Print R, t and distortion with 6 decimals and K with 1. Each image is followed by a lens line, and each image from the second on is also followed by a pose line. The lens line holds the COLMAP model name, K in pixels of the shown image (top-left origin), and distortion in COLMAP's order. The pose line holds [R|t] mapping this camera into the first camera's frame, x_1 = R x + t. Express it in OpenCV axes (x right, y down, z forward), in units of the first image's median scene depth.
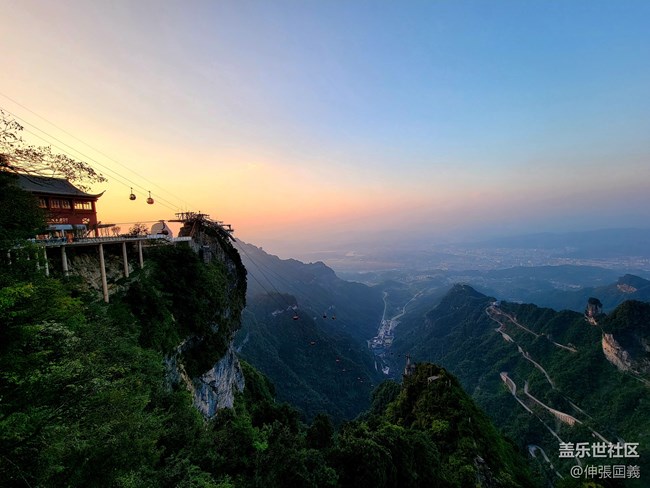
lens RADIAL K [[265.3, 0, 323.9], [0, 265.3, 252.3], [0, 0, 1]] dist [-0.002281, 0.000099]
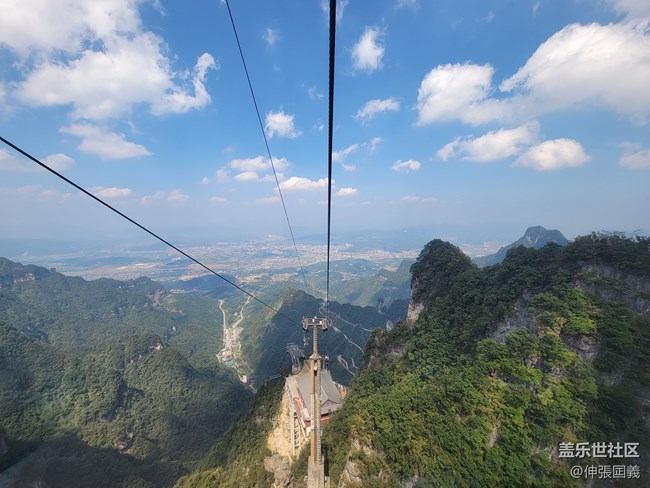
lens RADIAL K [[265.3, 0, 323.9], [0, 265.3, 252.3], [0, 0, 1]] dist [-0.002281, 0.000099]
pose [[0.783272, -0.040894, 0.620332, -0.127218], [0.029908, 0.999158, 0.028103, -0.075420], [-0.620959, -0.003459, 0.783836, -0.044368]]
